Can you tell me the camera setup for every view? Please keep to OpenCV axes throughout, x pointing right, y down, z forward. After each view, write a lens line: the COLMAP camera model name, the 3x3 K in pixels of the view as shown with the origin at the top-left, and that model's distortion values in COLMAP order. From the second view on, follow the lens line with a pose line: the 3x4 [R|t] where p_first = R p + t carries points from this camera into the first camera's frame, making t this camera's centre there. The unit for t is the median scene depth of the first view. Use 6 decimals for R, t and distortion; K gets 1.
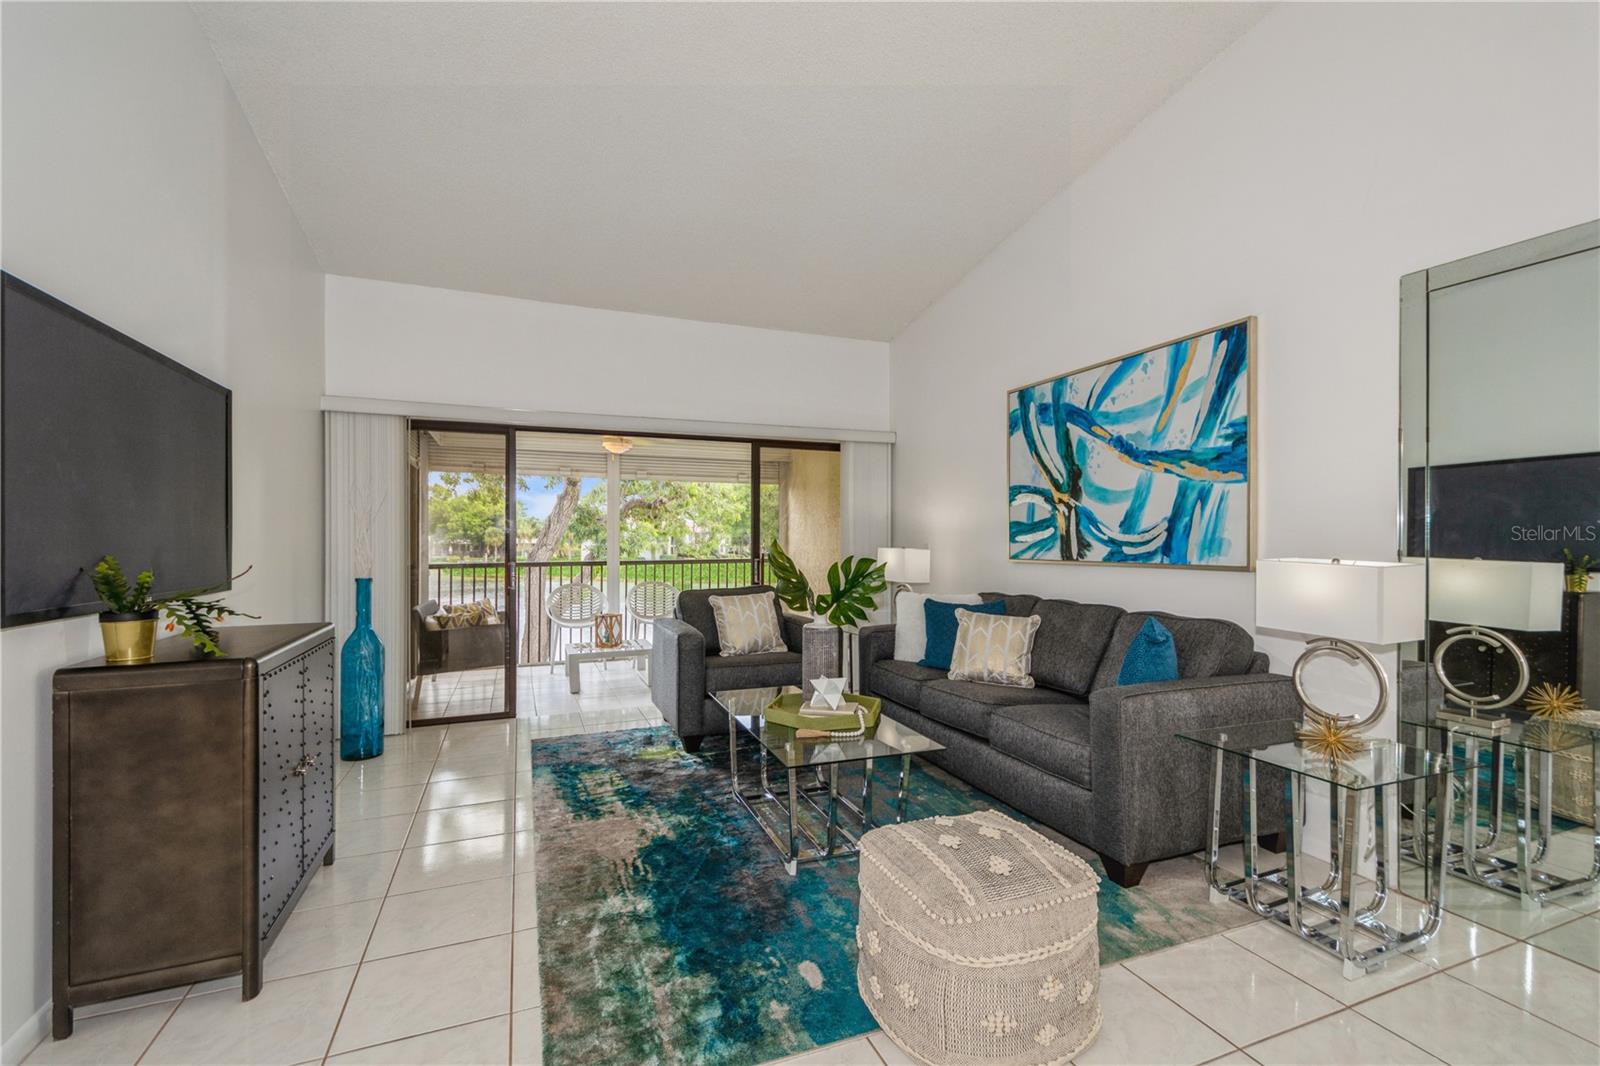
lens RADIAL K [[696.7, 0, 801.2], [0, 696.7, 548.3], [0, 0, 1]] dist [0.009358, -0.003840]
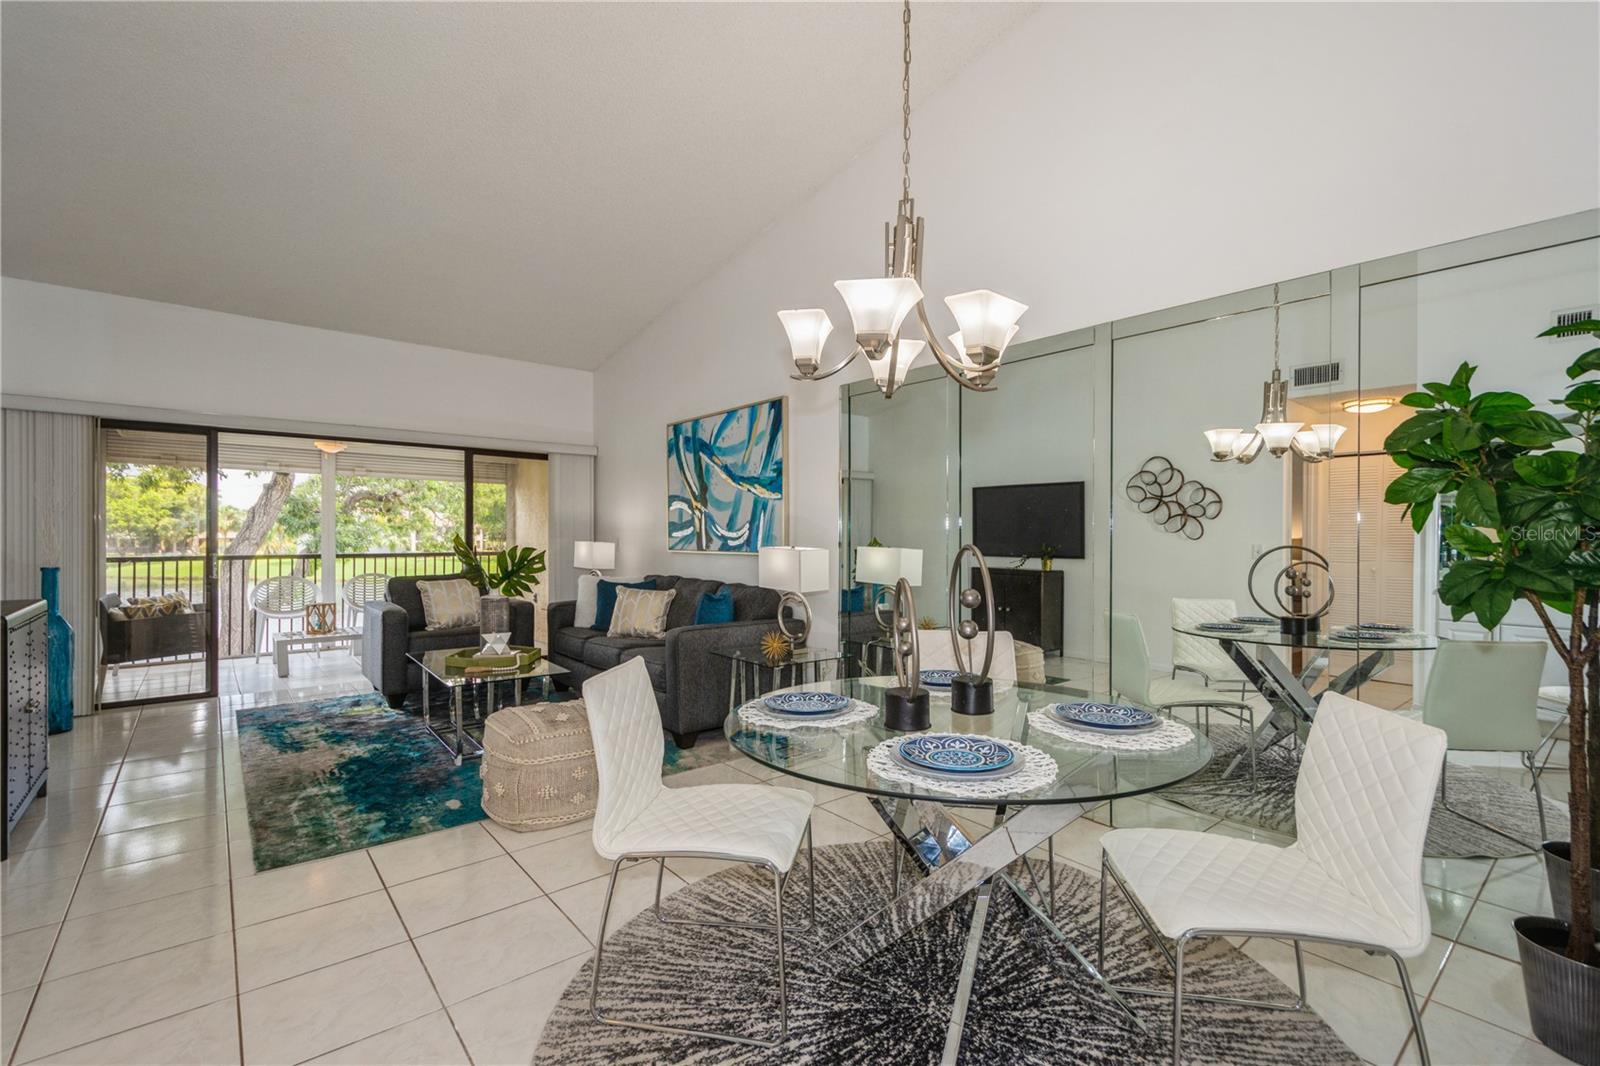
lens RADIAL K [[696.7, 0, 804.4], [0, 696.7, 542.7], [0, 0, 1]] dist [0.009358, -0.003840]
pose [[0.948695, 0.001932, 0.316186, 0.137105], [-0.001146, 0.999996, -0.002672, 0.006139], [-0.316189, 0.002172, 0.948694, -0.394664]]
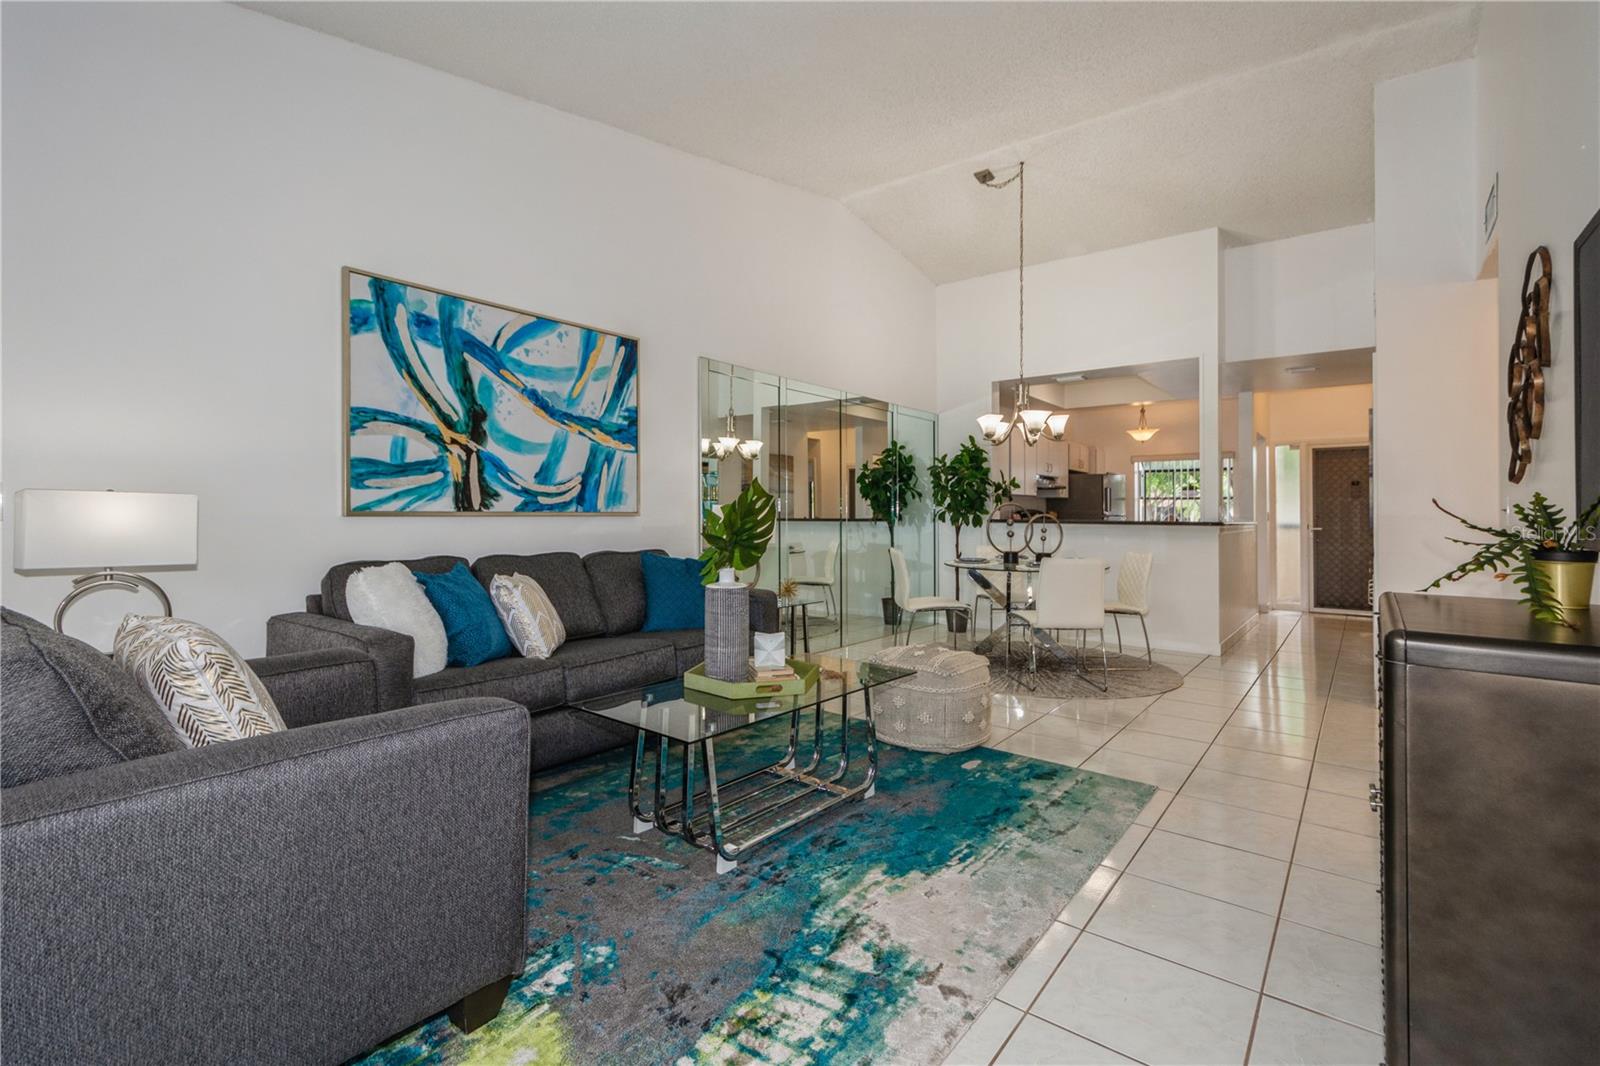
lens RADIAL K [[696.7, 0, 805.1], [0, 696.7, 527.3], [0, 0, 1]] dist [0.009358, -0.003840]
pose [[-0.491029, -0.016985, 0.870977, -0.586550], [0.007444, 0.999692, 0.023692, 0.019748], [-0.871111, 0.018117, -0.490751, 1.056452]]
